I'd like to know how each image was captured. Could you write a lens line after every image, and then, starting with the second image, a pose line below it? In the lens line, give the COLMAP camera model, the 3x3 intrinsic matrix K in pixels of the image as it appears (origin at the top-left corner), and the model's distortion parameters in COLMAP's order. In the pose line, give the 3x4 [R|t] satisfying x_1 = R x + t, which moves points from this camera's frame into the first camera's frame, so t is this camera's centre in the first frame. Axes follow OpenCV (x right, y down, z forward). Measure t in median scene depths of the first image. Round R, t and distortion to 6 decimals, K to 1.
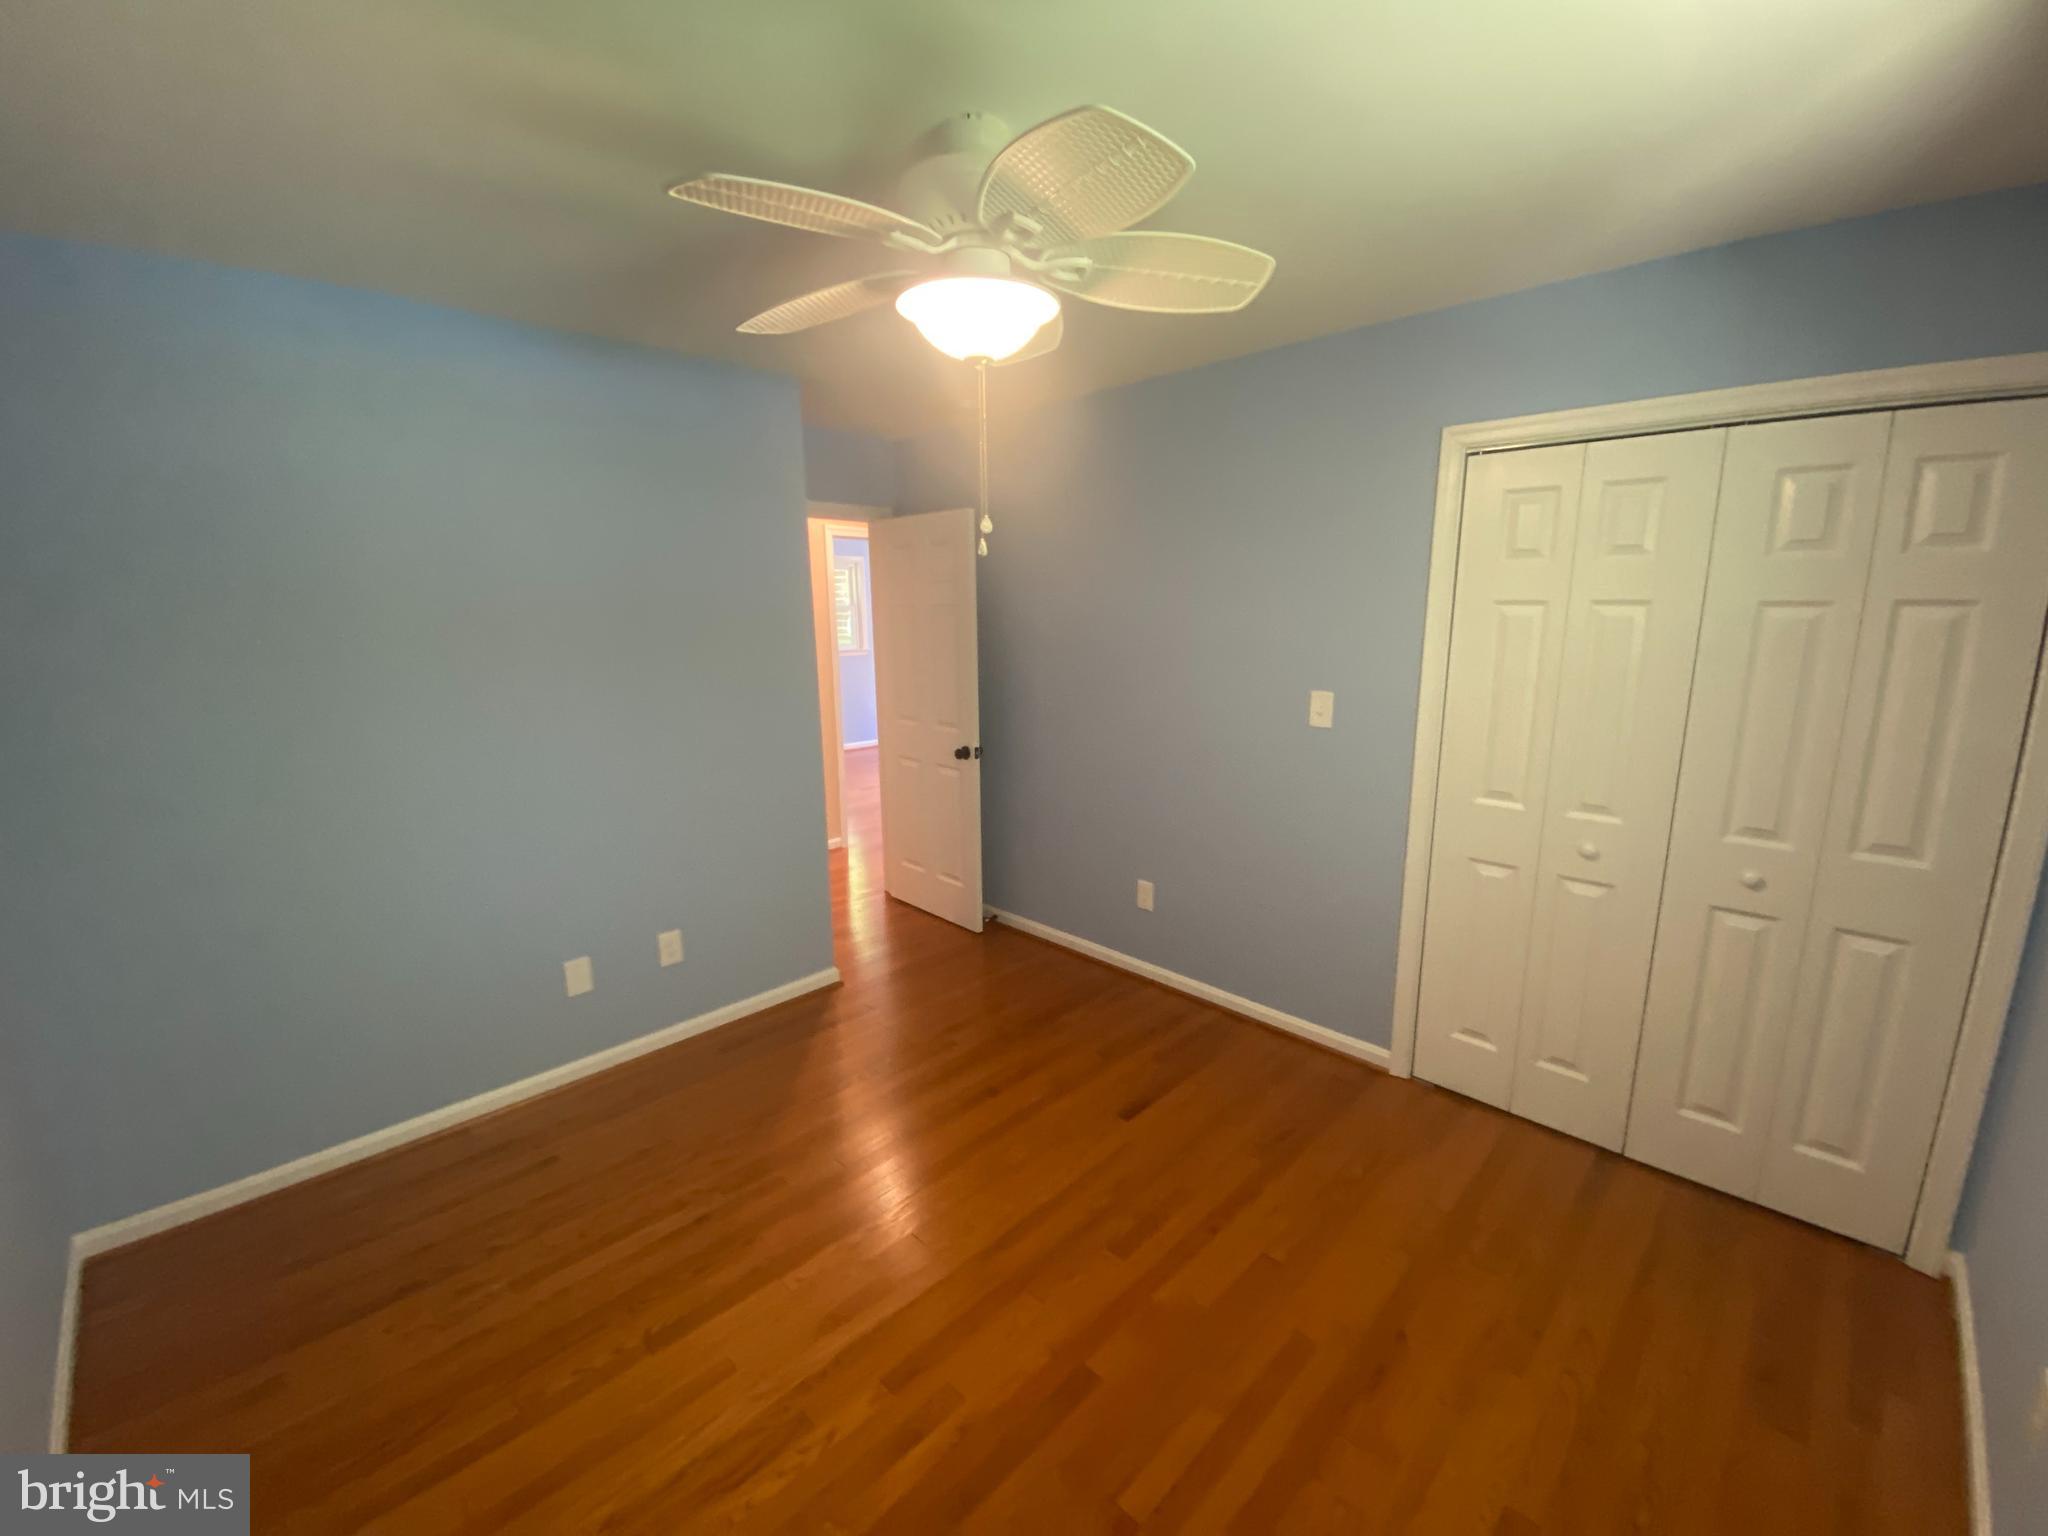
lens RADIAL K [[845.5, 0, 997.9], [0, 845.5, 771.6], [0, 0, 1]] dist [0.009374, -0.000376]
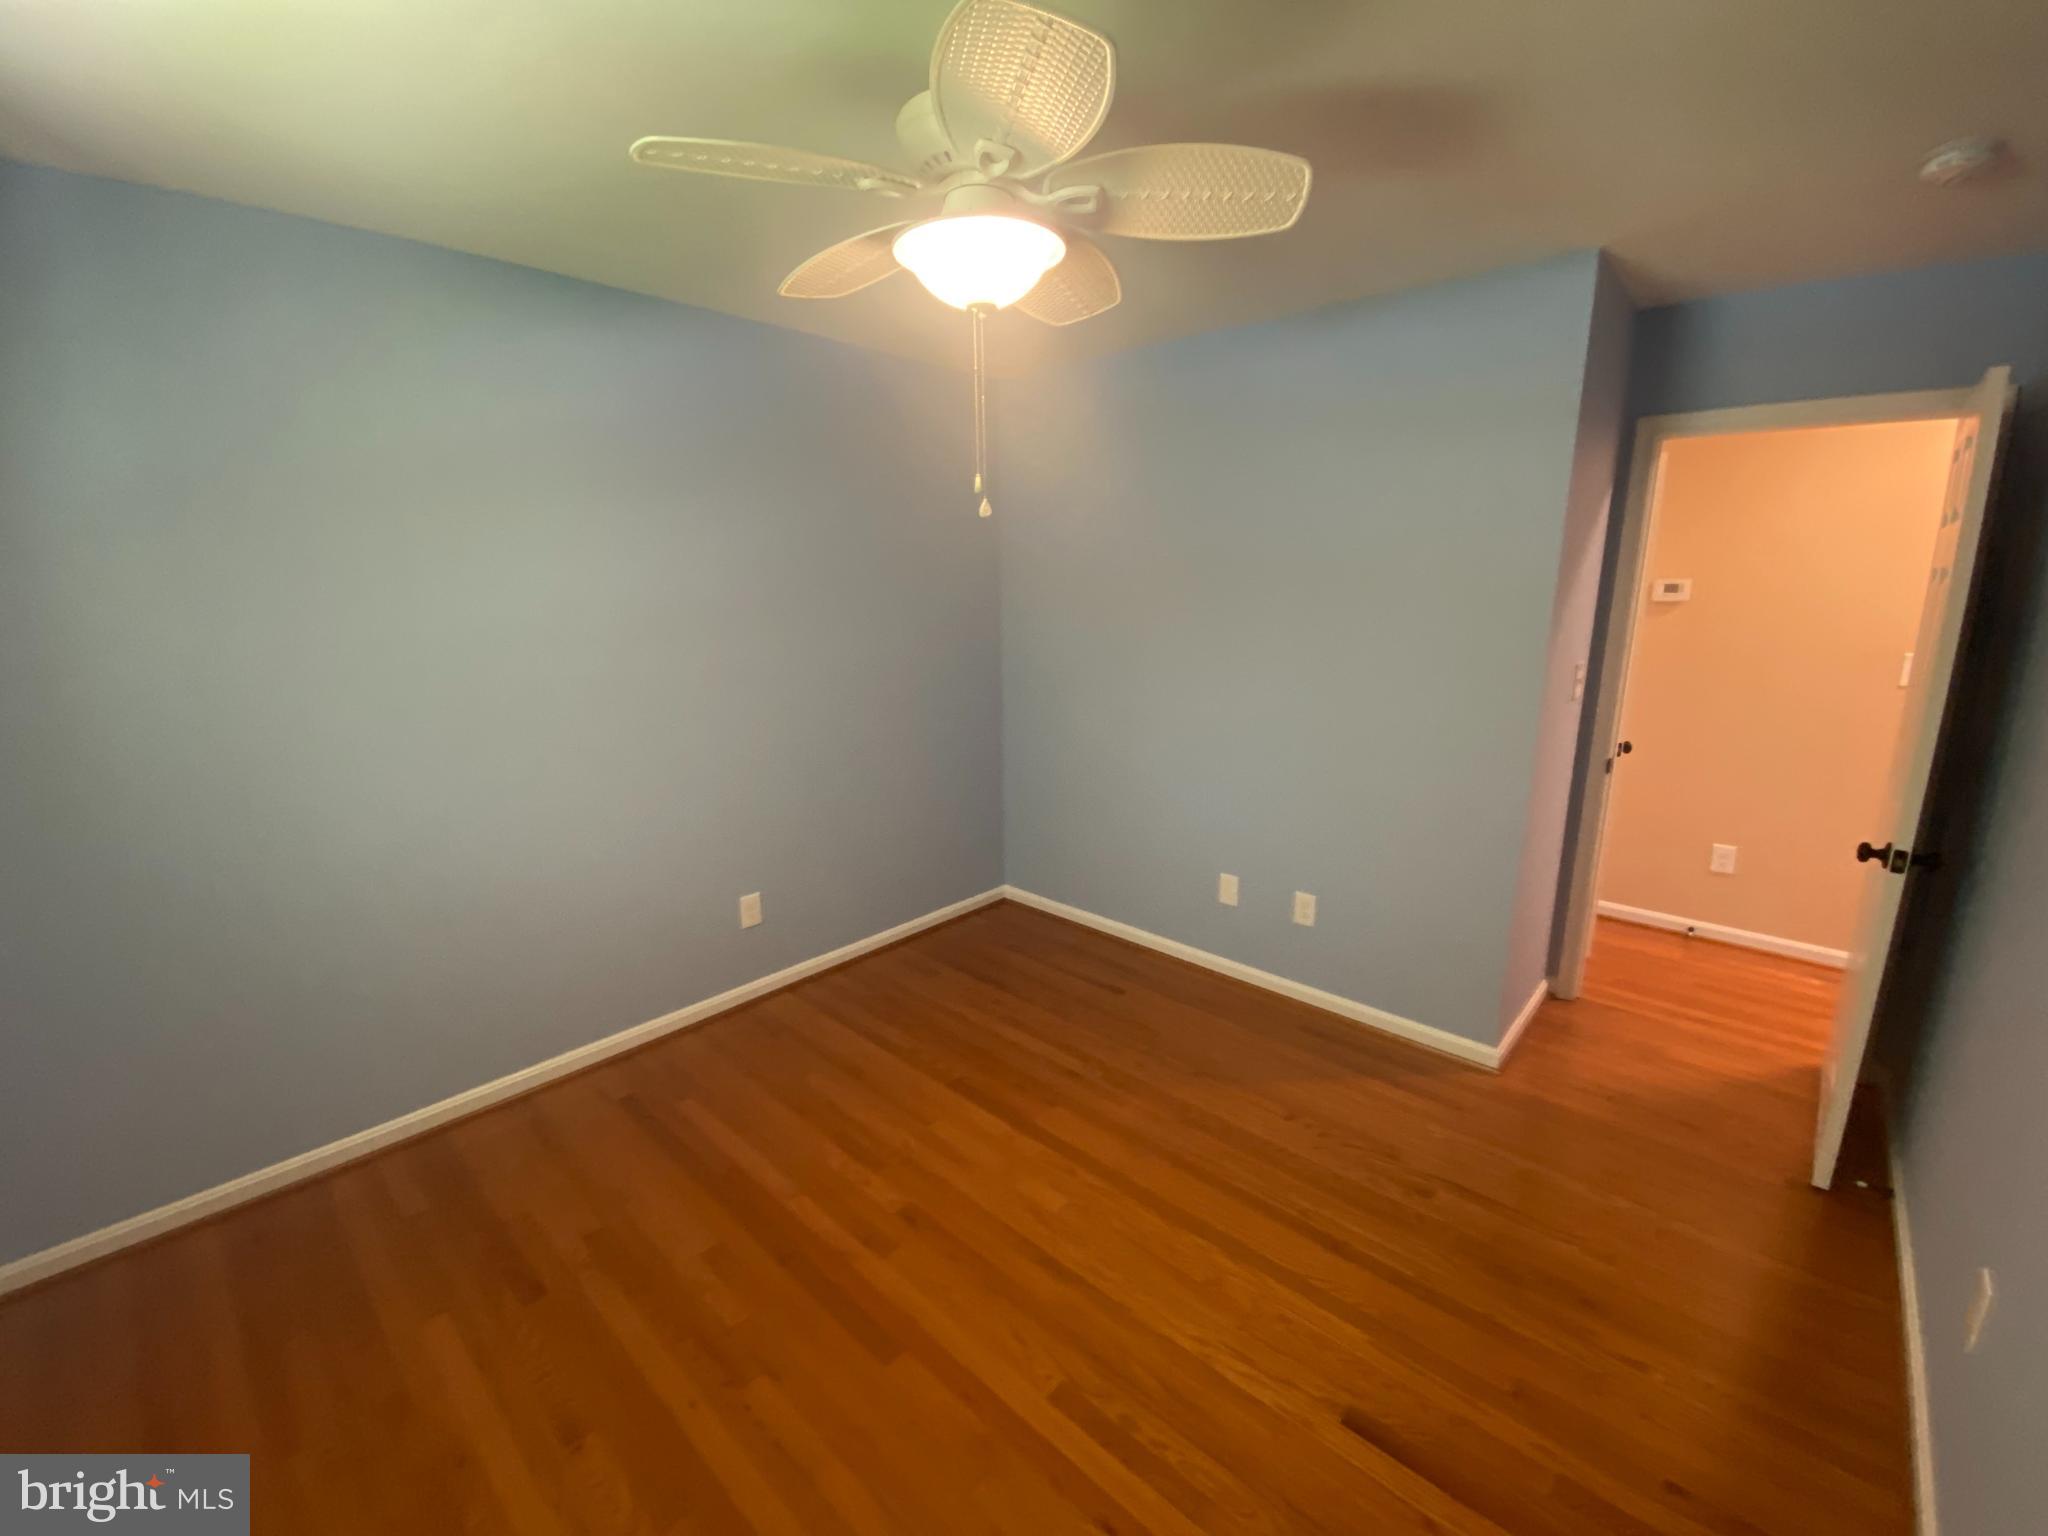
lens RADIAL K [[828.2, 0, 1021.3], [0, 828.2, 769.7], [0, 0, 1]] dist [0.007099, -0.000301]
pose [[0.074963, 0.243993, -0.966875, 0.732749], [-0.207159, 0.952260, 0.224244, -0.148017], [0.975431, 0.183487, 0.121929, 0.752438]]
